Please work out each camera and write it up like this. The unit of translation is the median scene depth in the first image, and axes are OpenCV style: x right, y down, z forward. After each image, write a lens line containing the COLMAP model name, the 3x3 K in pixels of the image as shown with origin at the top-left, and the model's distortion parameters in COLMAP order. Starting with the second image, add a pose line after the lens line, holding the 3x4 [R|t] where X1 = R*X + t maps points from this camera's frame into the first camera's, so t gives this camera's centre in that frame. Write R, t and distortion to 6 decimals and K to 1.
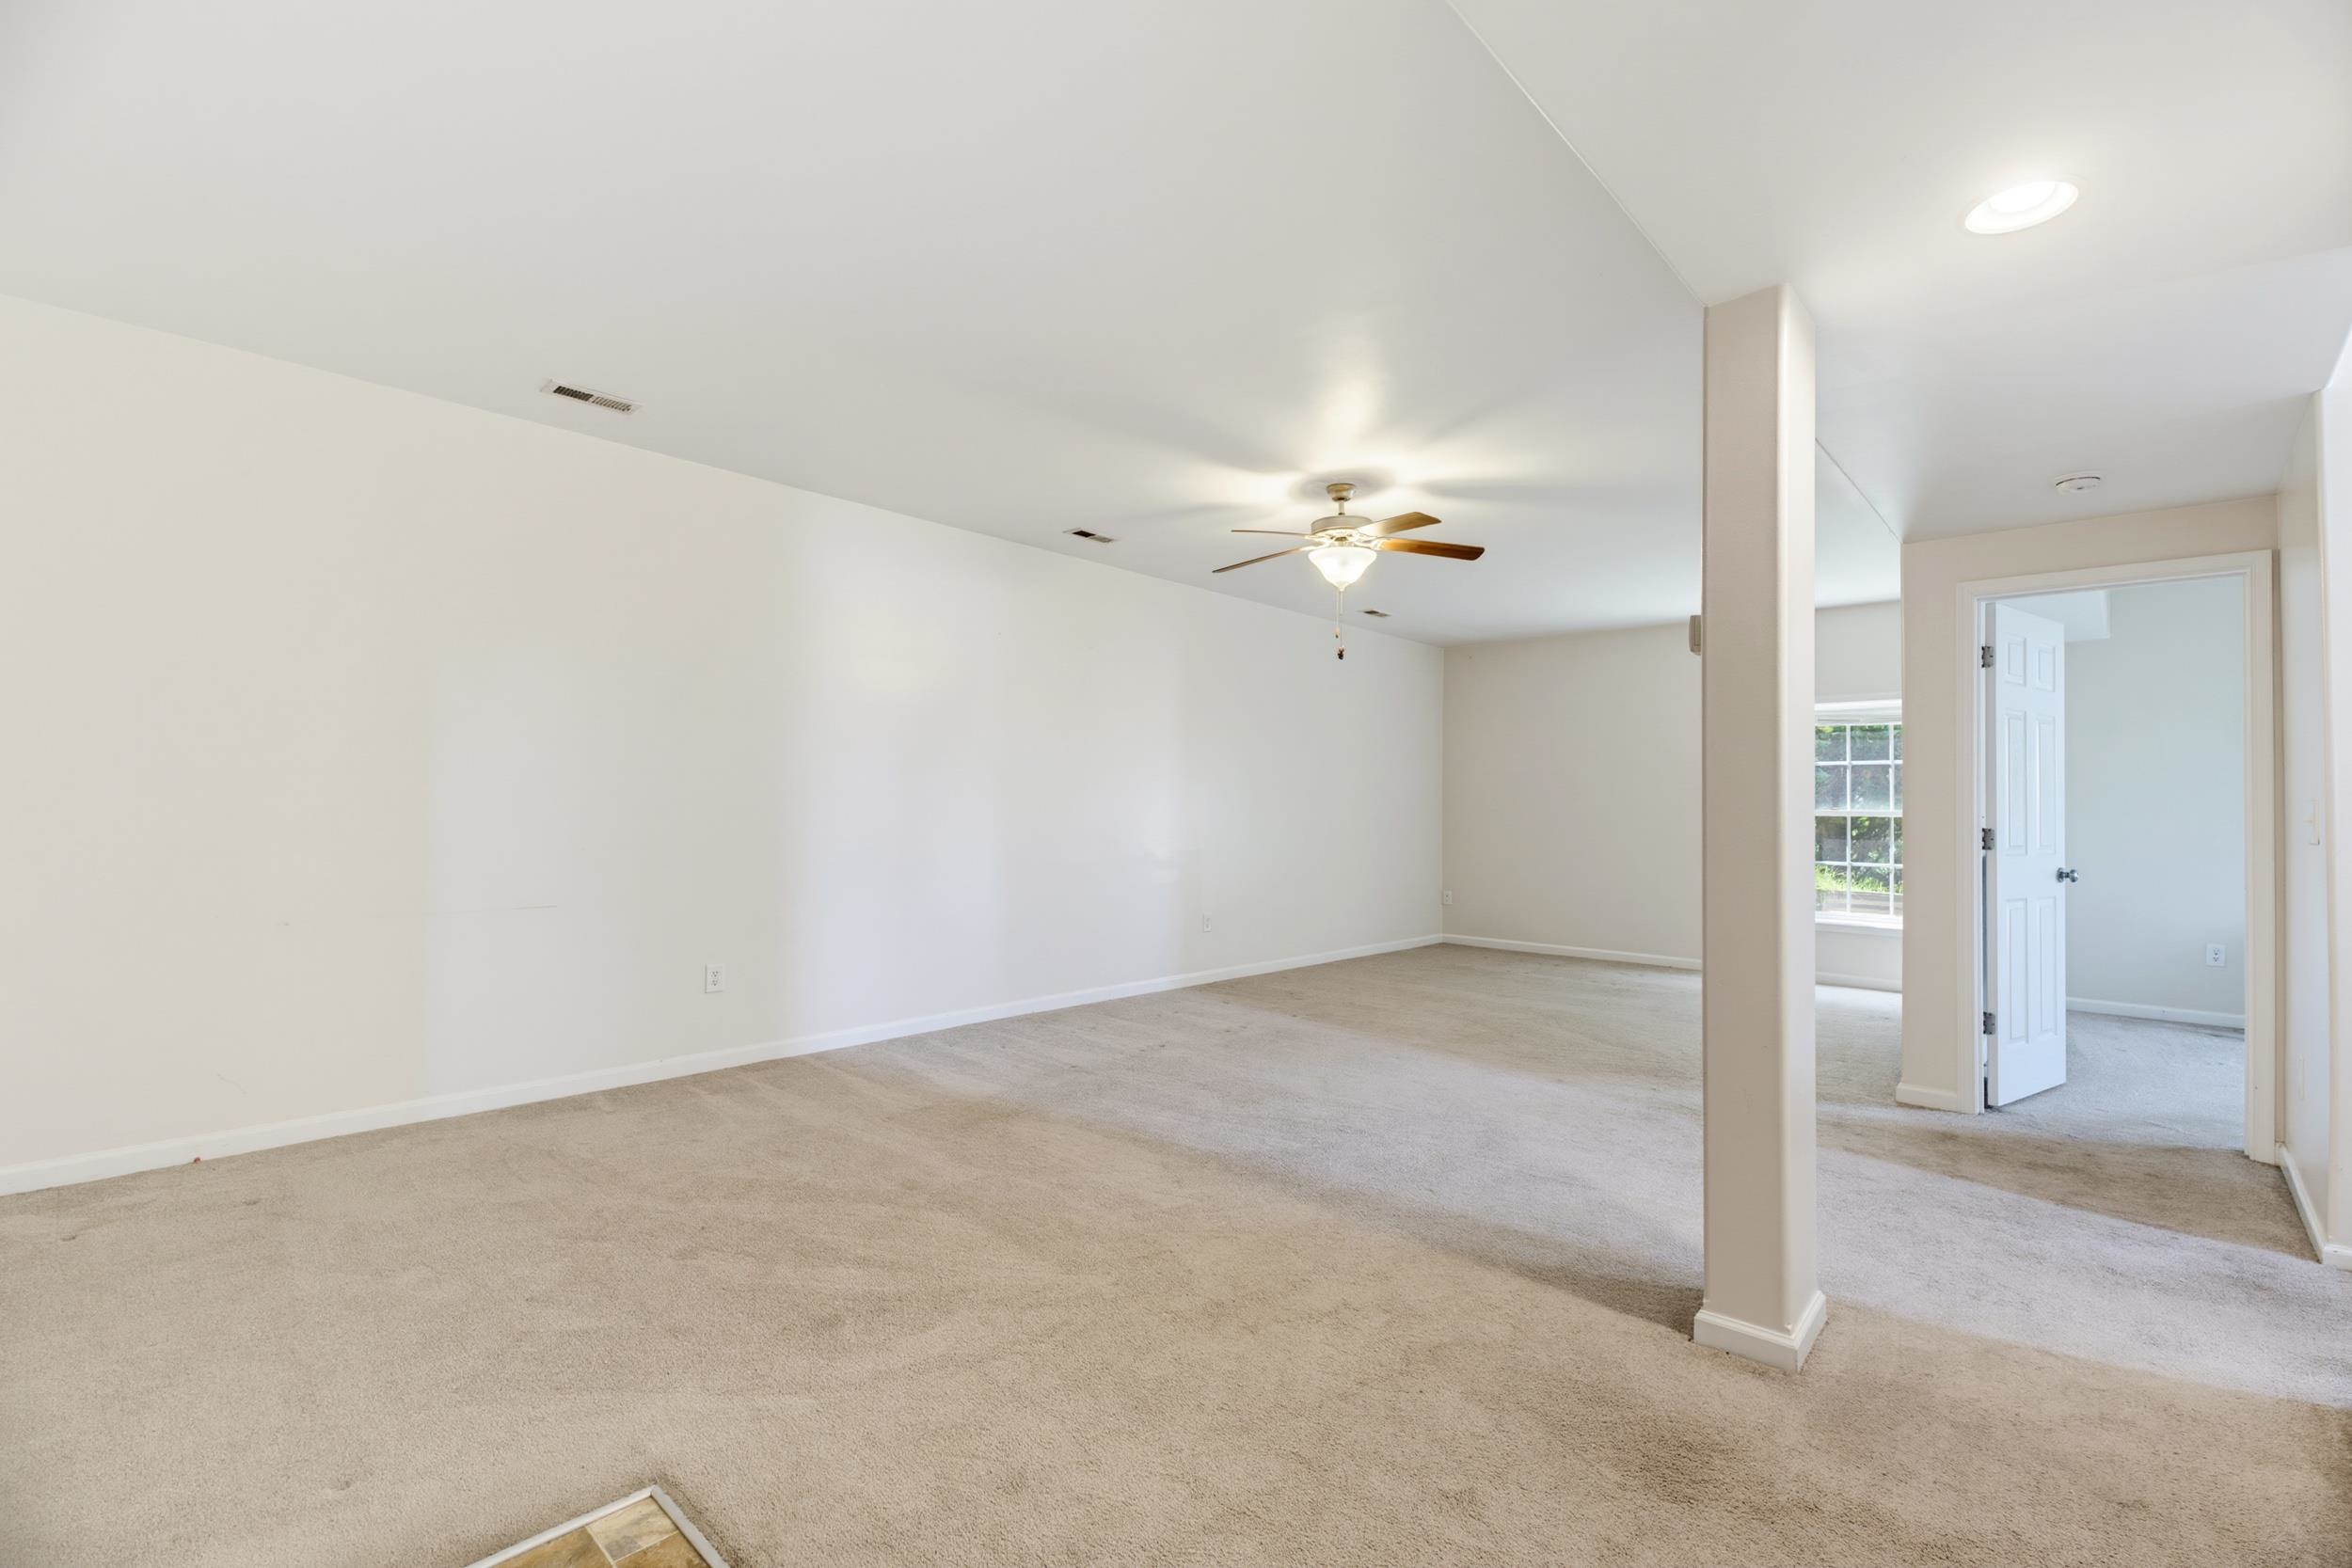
lens RADIAL K [[1023.9, 0, 1176.0], [0, 1023.9, 784.0], [0, 0, 1]] dist [0.000848, -0.000244]
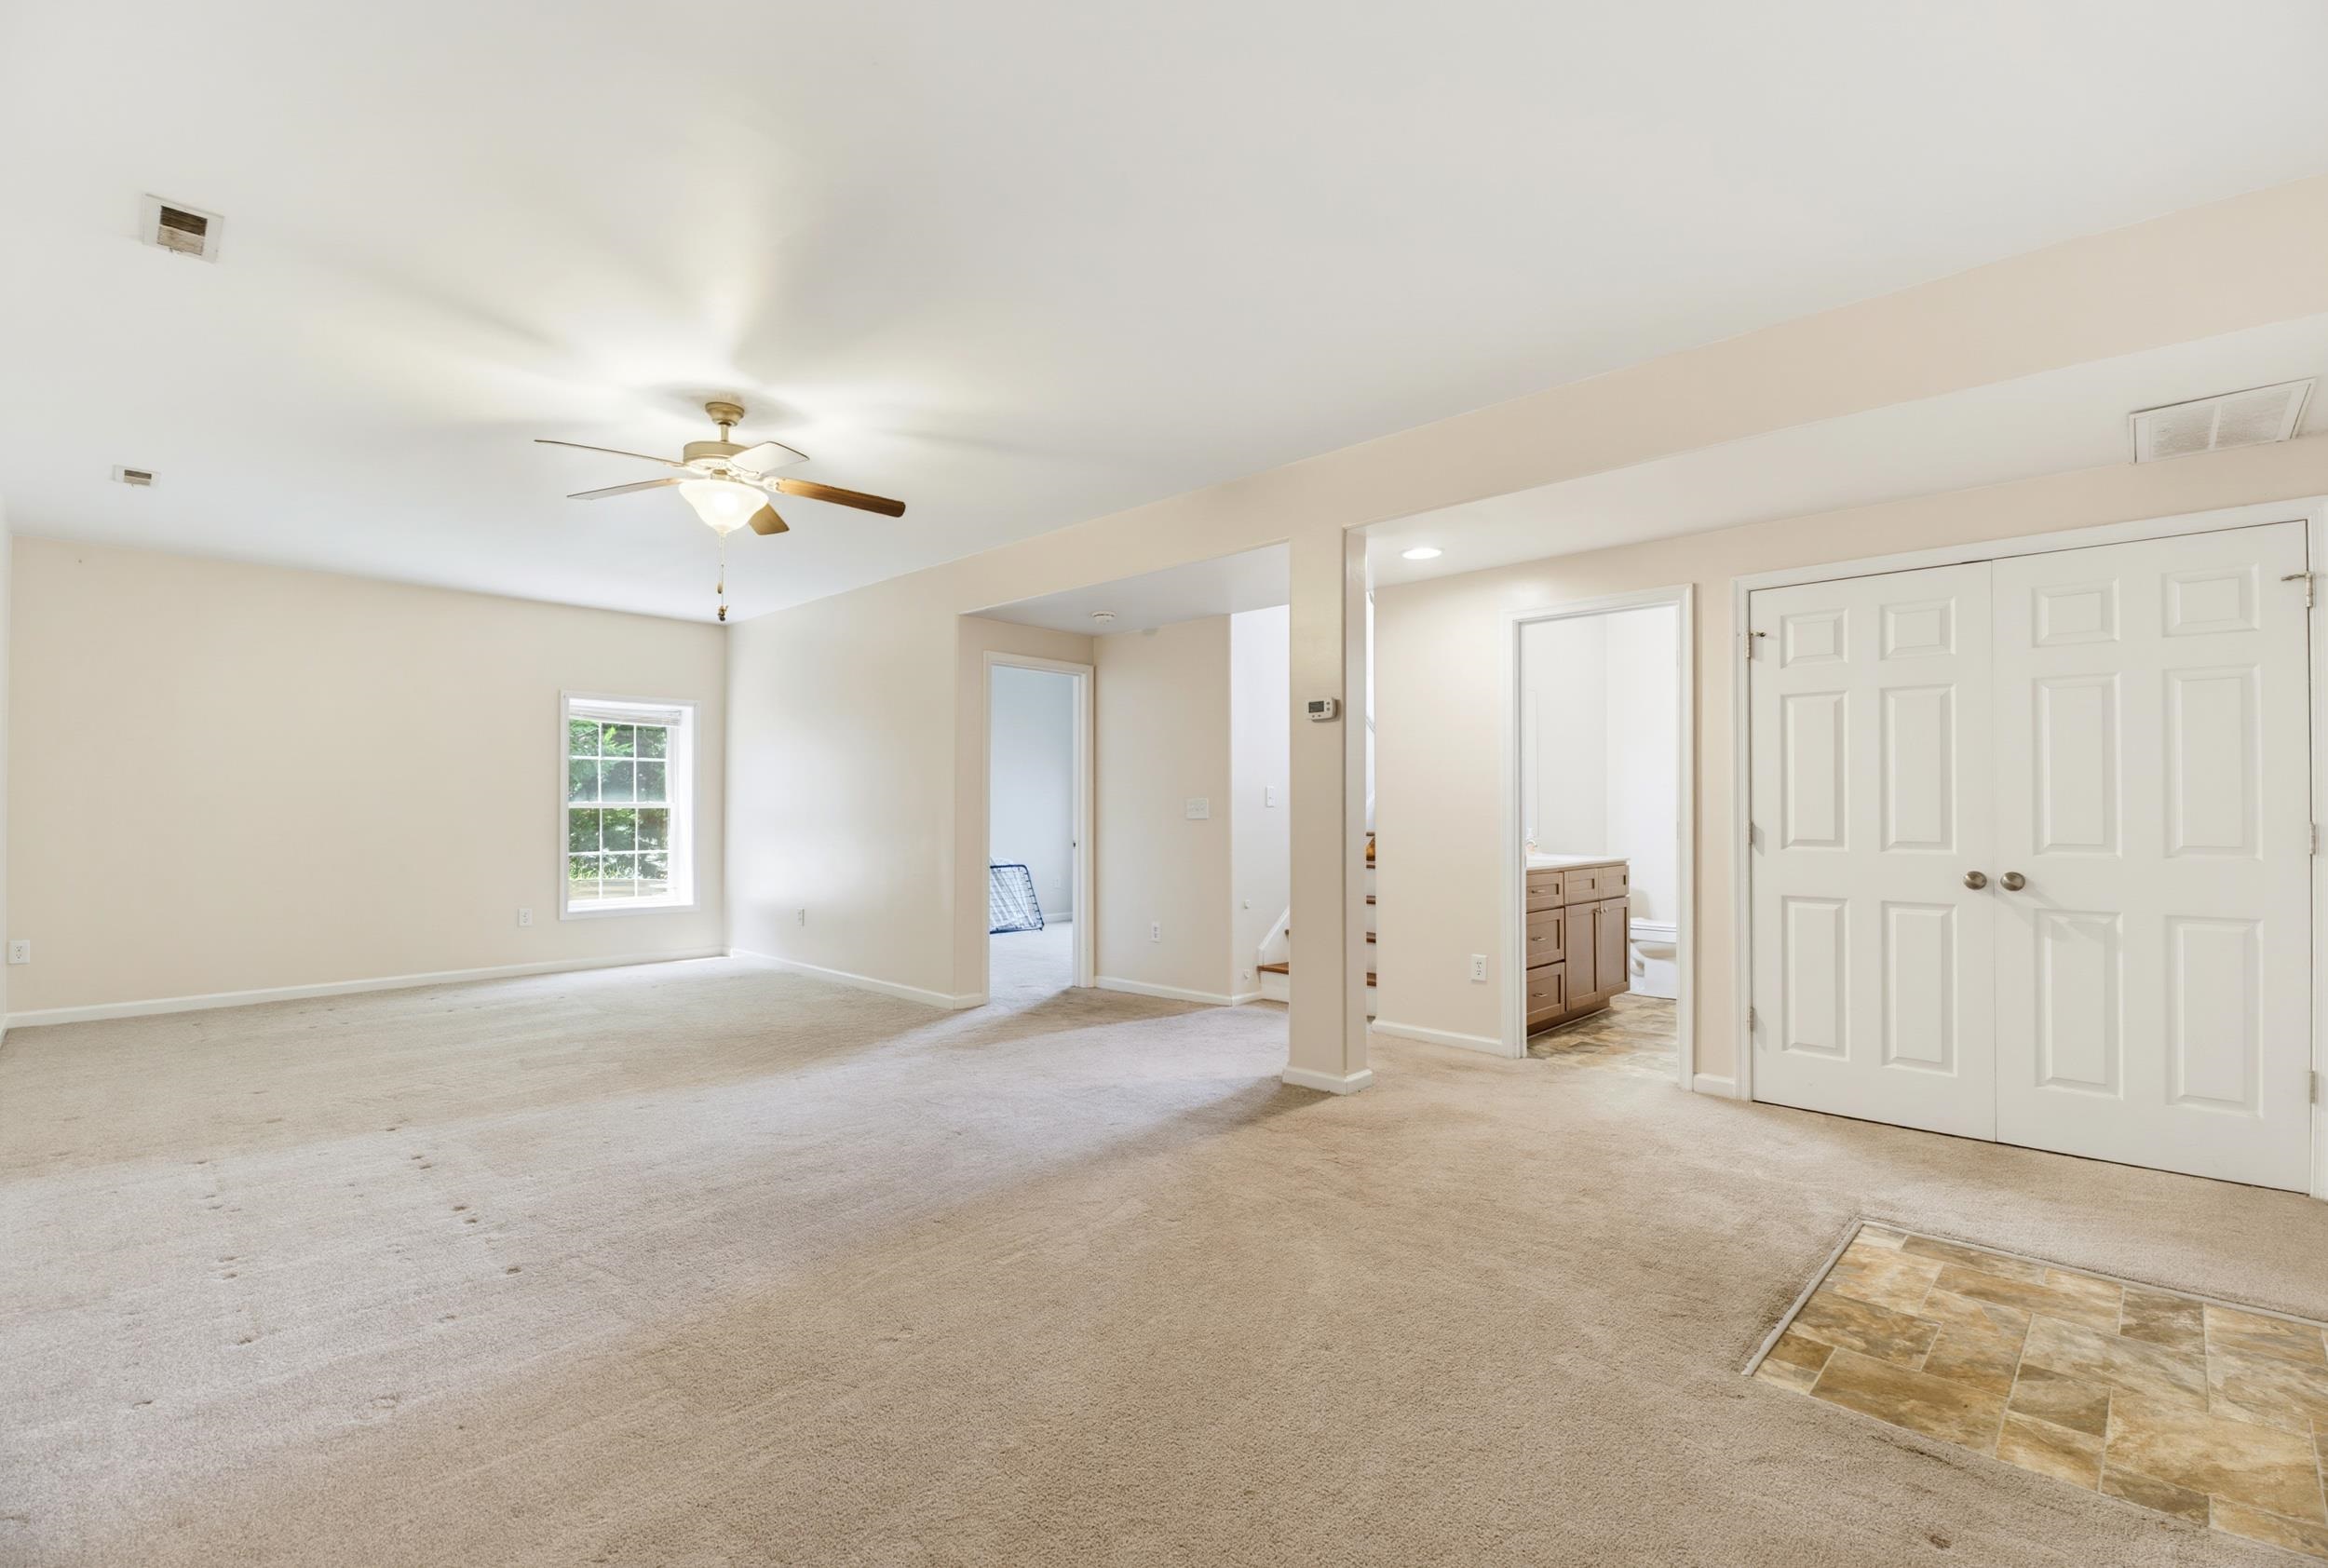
lens RADIAL K [[1043.4, 0, 1163.5], [0, 1043.4, 792.5], [0, 0, 1]] dist [-0.003192, -0.000999]
pose [[0.000849, 0.004803, 0.999988, -0.656673], [-0.023676, 0.999708, -0.004782, 0.009338], [-0.999719, -0.023672, 0.000962, 0.642819]]
